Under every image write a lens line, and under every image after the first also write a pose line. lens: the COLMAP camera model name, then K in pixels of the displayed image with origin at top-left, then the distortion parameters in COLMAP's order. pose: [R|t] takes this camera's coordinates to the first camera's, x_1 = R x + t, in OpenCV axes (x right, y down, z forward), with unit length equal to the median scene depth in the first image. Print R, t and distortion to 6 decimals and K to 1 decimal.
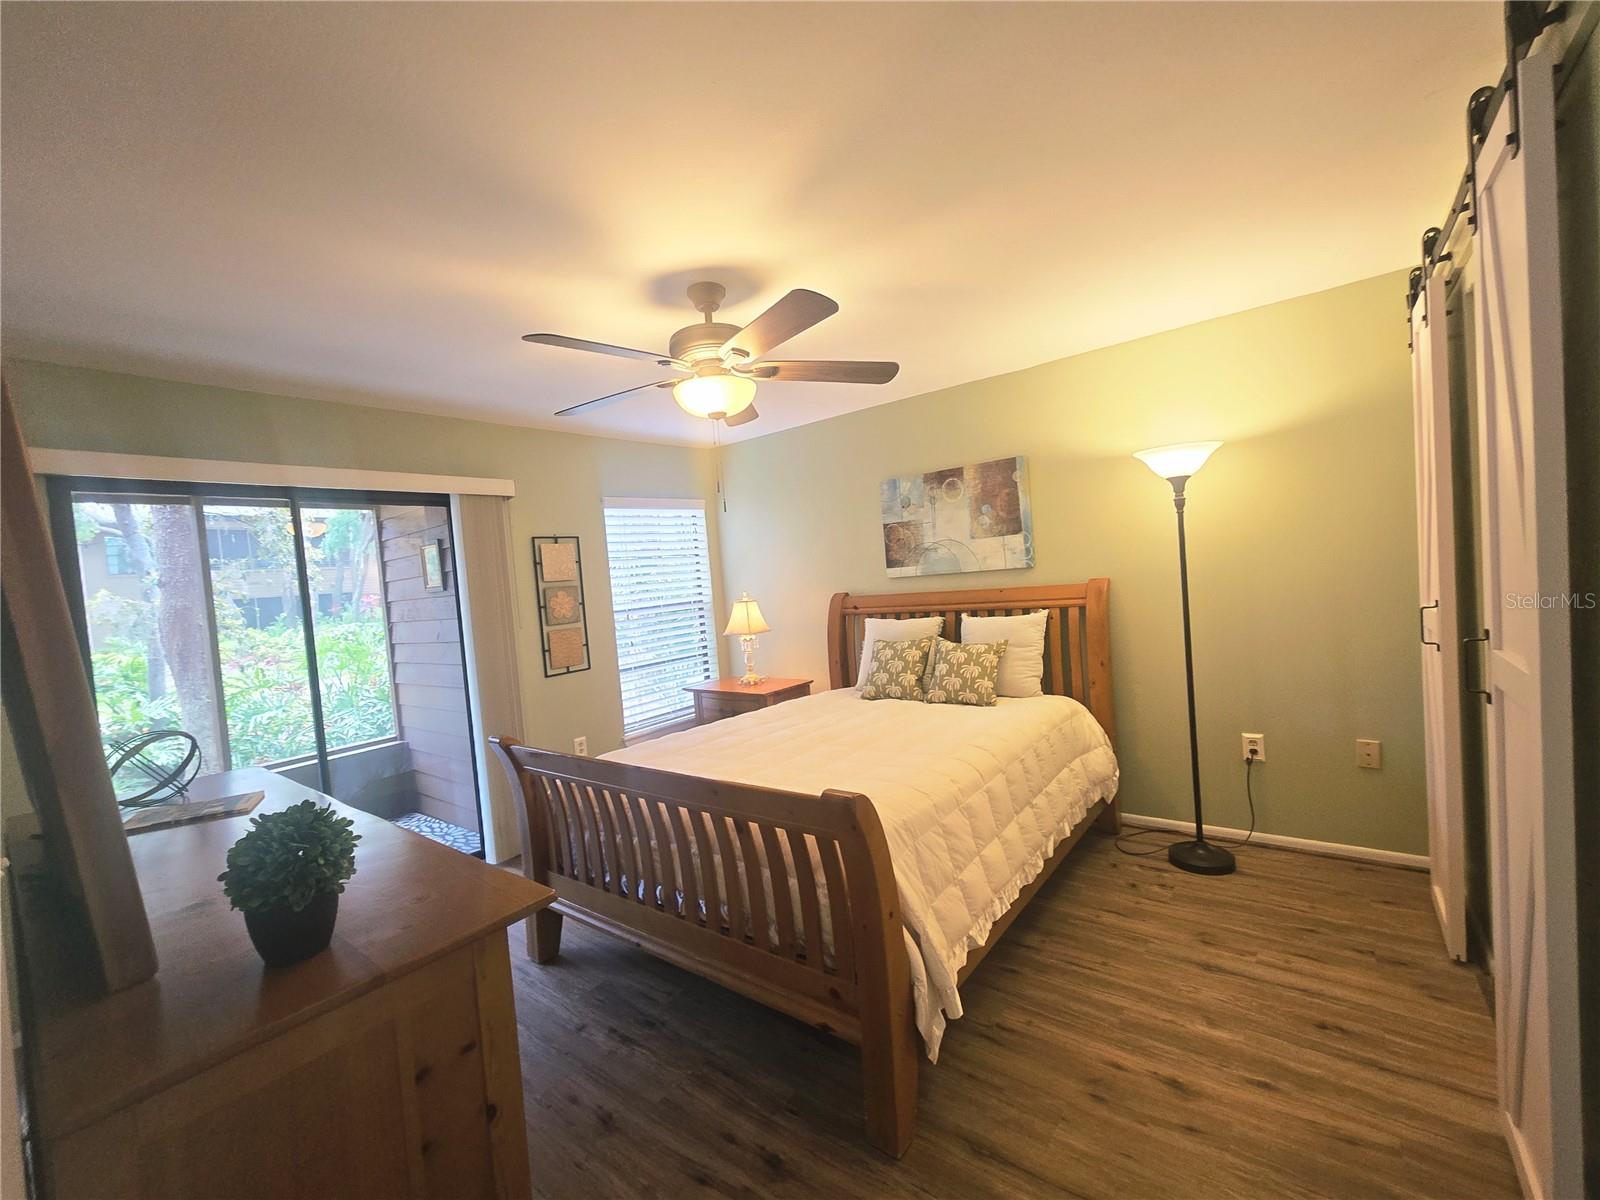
lens RADIAL K [[662.8, 0, 788.8], [0, 662.8, 599.4], [0, 0, 1]] dist [-0.001308, 0.000528]
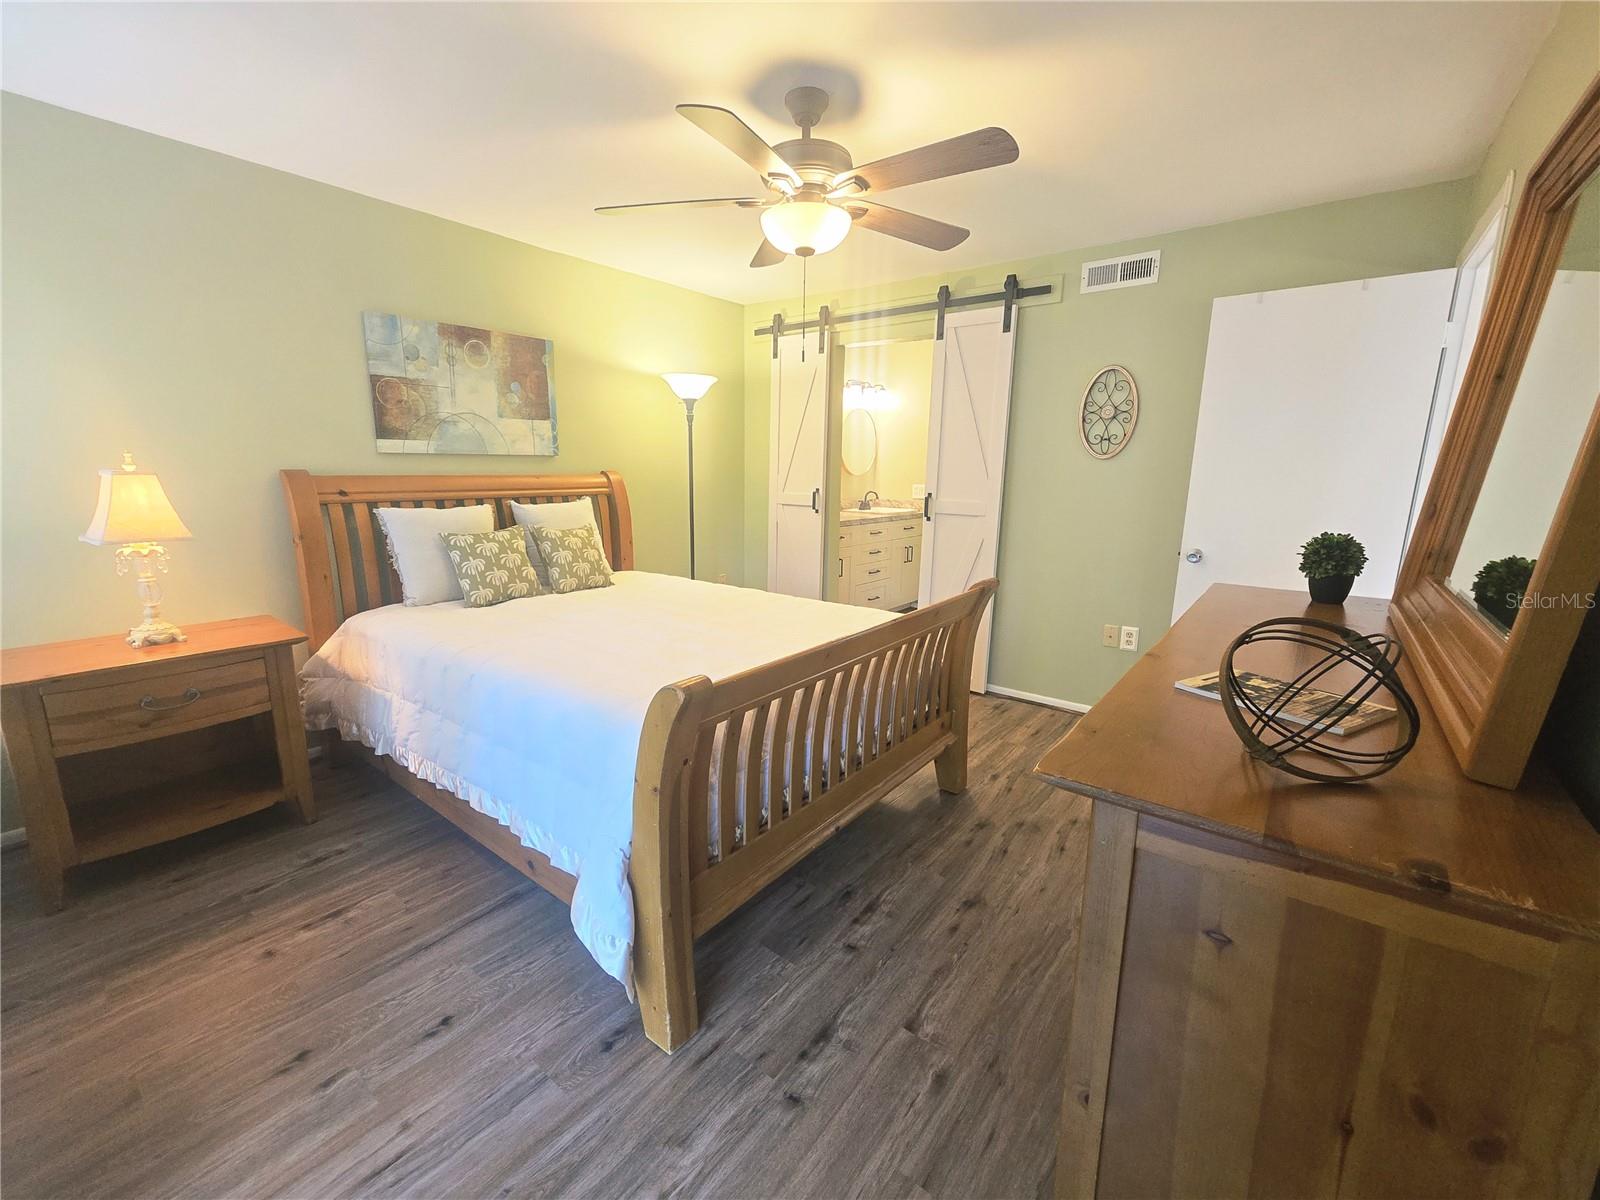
lens RADIAL K [[656.3, 0, 791.2], [0, 656.3, 597.4], [0, 0, 1]] dist [-0.000783, -0.000706]
pose [[-0.007288, -0.118672, 0.992907, -0.624239], [0.020754, 0.992701, 0.118800, 0.051886], [-0.999758, 0.021473, -0.004771, 0.605090]]
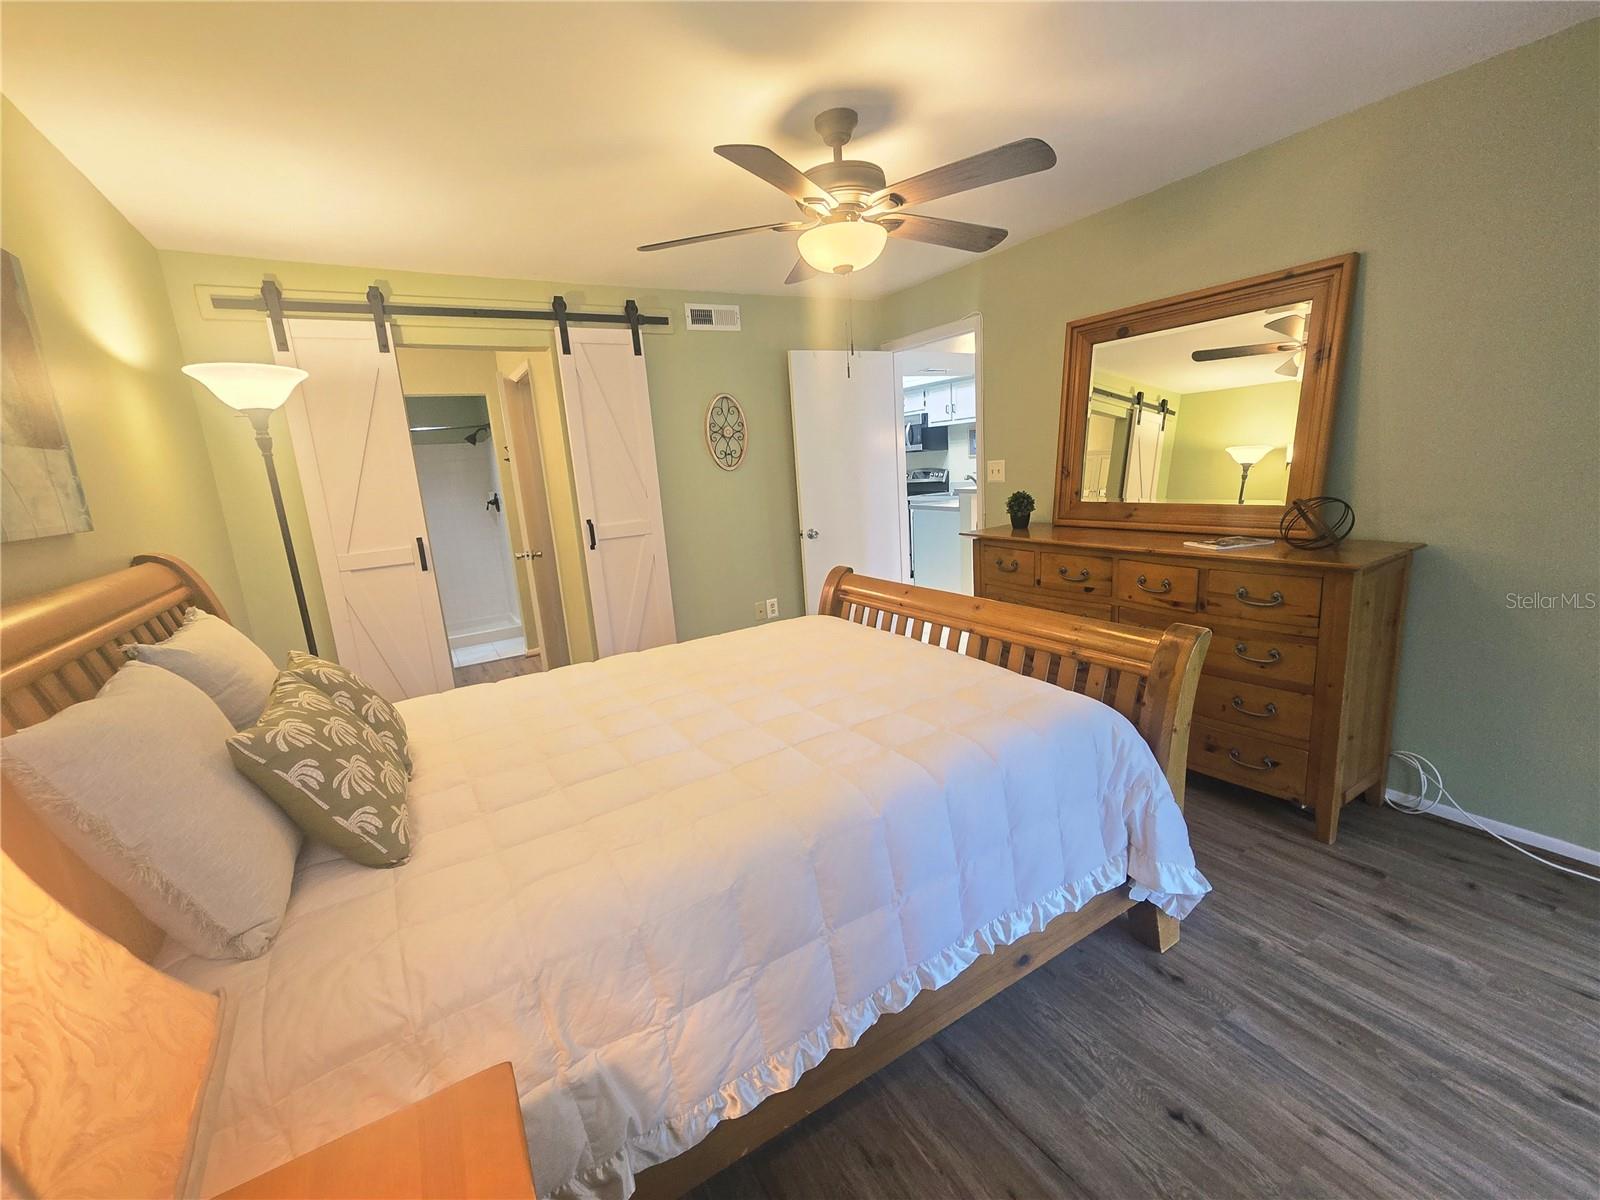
lens RADIAL K [[656.3, 0, 791.2], [0, 656.3, 597.4], [0, 0, 1]] dist [-0.000783, -0.000706]
pose [[-0.921265, 0.077276, 0.381182, -0.205043], [0.162738, 0.966735, 0.197331, -0.014776], [-0.353253, 0.243827, -0.903195, 1.157406]]
